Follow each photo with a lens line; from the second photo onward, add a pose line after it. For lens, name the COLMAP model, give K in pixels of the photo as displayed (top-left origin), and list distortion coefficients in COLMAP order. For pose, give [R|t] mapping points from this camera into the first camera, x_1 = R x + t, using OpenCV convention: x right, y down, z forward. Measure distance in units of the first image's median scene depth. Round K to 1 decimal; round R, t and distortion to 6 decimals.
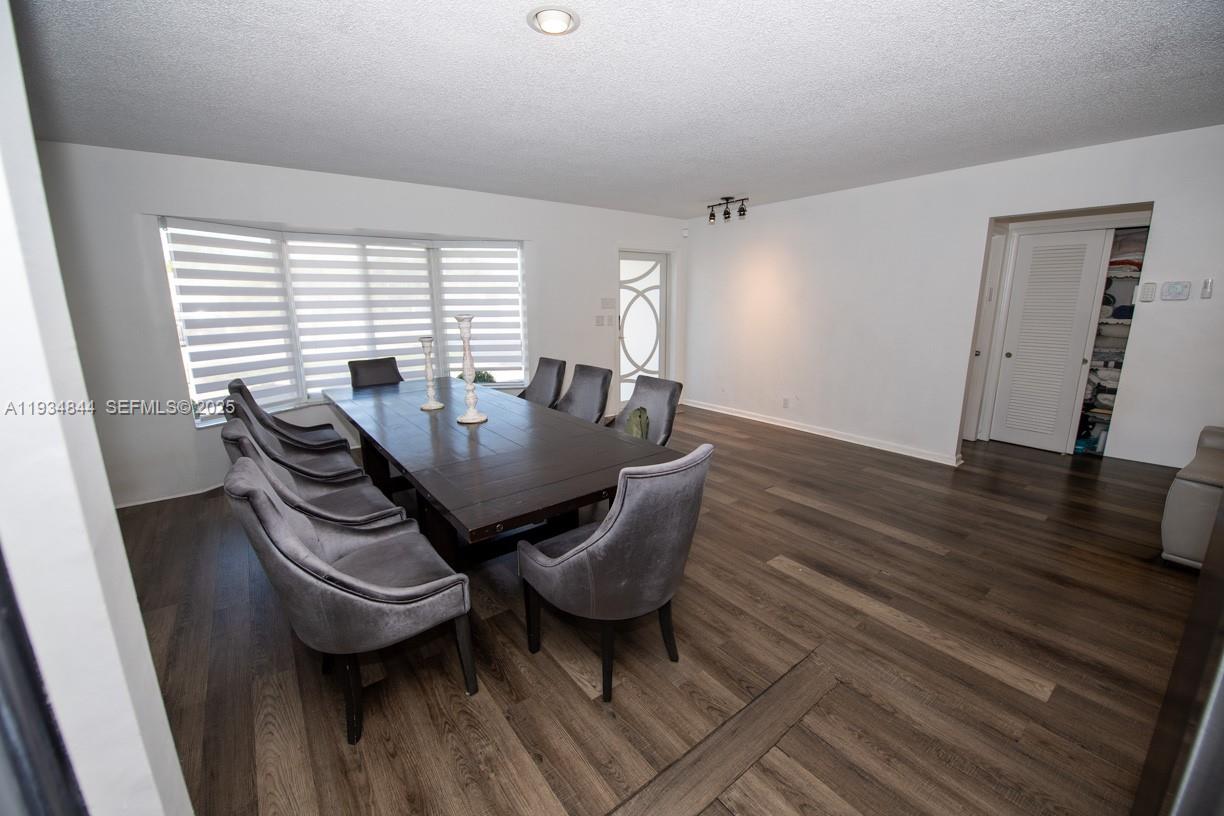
lens RADIAL K [[489.6, 0, 605.1], [0, 489.6, 404.2], [0, 0, 1]] dist [-0.001779, -0.000438]
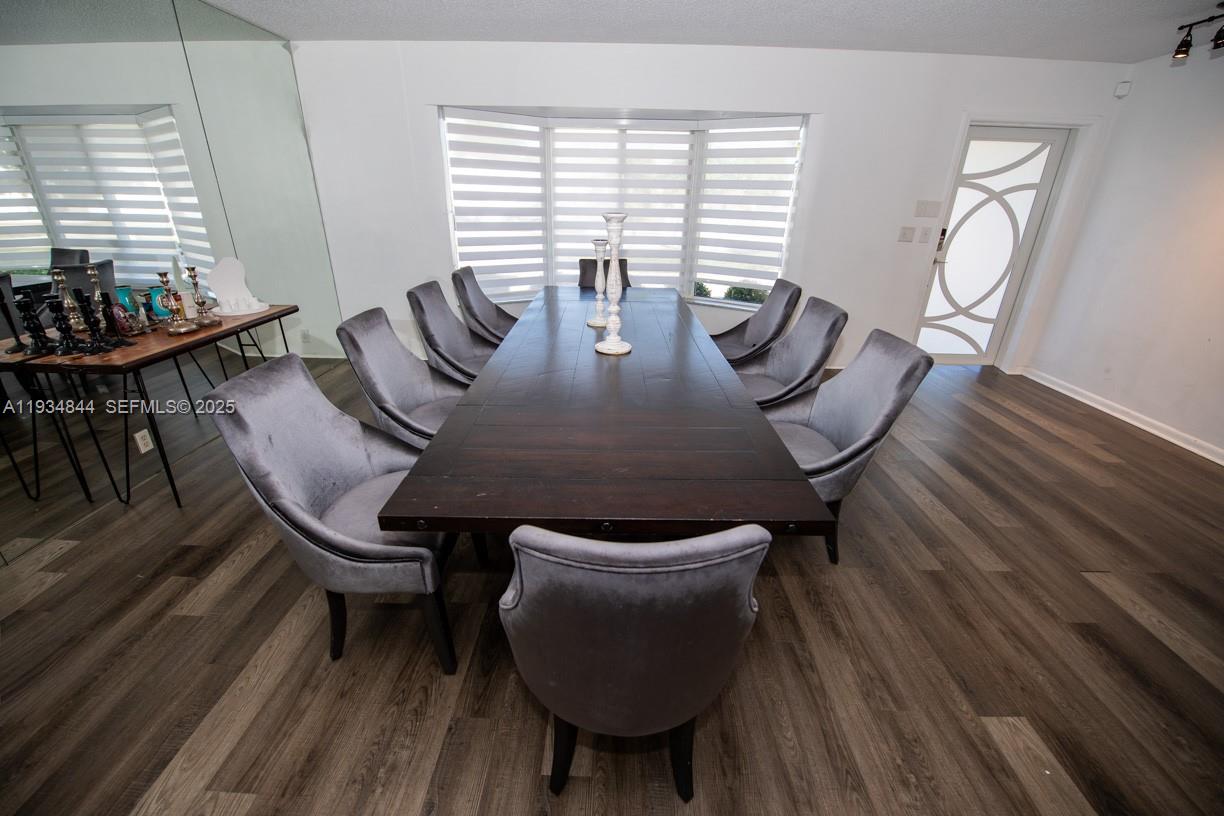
lens RADIAL K [[490.0, 0, 610.0], [0, 490.0, 401.8], [0, 0, 1]] dist [-0.015749, -0.000634]
pose [[0.793112, 0.258460, -0.551517, 0.143582], [-0.154022, 0.961176, 0.228948, -0.050454], [0.589279, -0.096636, 0.802129, 0.250487]]
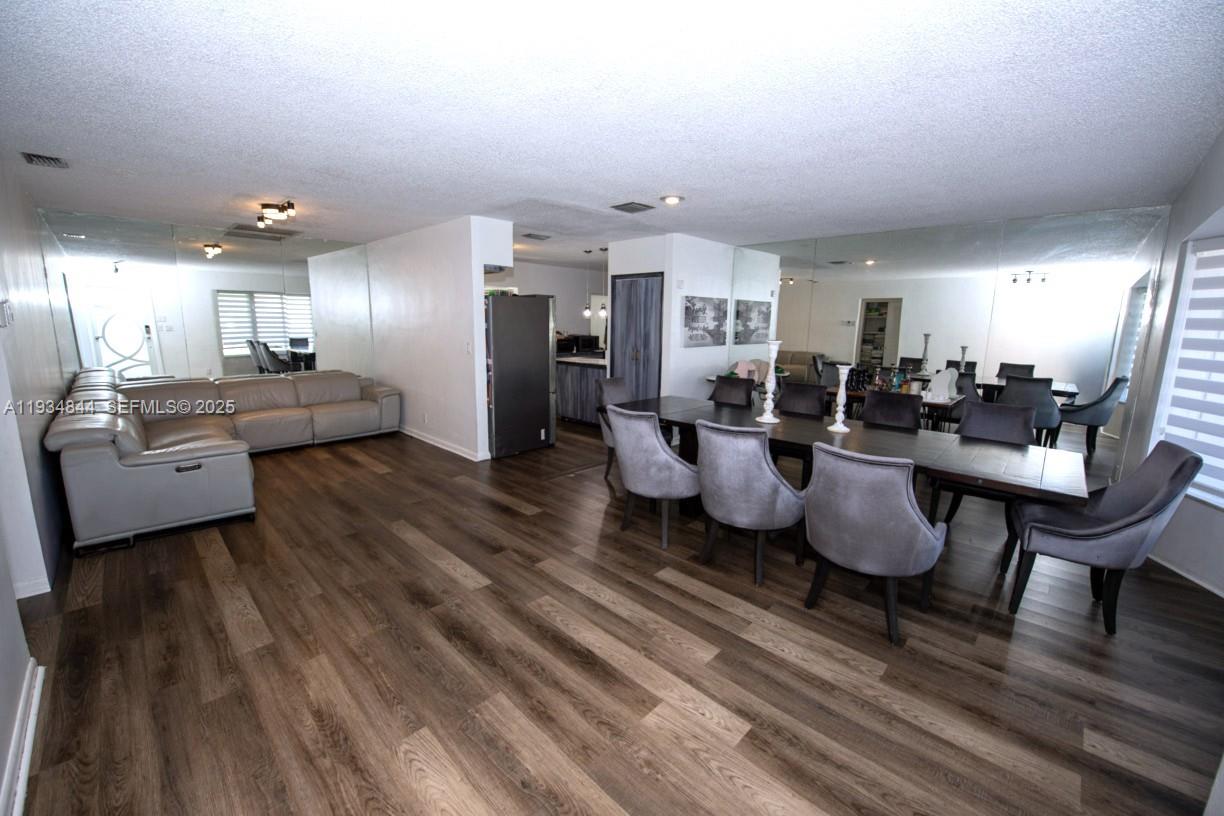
lens RADIAL K [[490.0, 0, 610.0], [0, 490.0, 401.8], [0, 0, 1]] dist [-0.015749, -0.000634]
pose [[-0.987128, 0.016736, -0.159054, 0.248173], [-0.042852, 0.930469, 0.363857, -0.336397], [0.154084, 0.365989, -0.917775, 1.523412]]
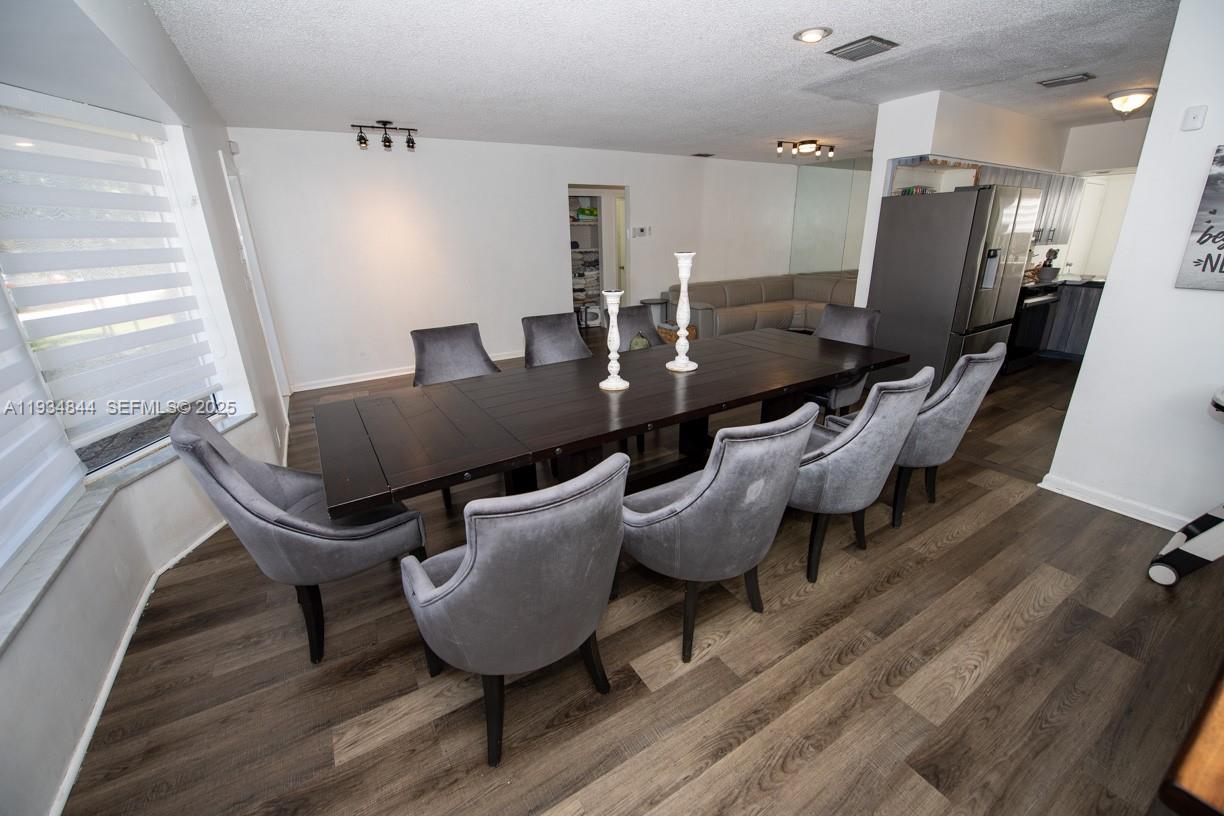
lens RADIAL K [[490.0, 0, 610.0], [0, 490.0, 401.8], [0, 0, 1]] dist [-0.015749, -0.000634]
pose [[0.096648, -0.315713, 0.943920, -0.873796], [0.233602, 0.929065, 0.286825, -0.148696], [-0.967517, 0.192780, 0.163544, 0.730354]]
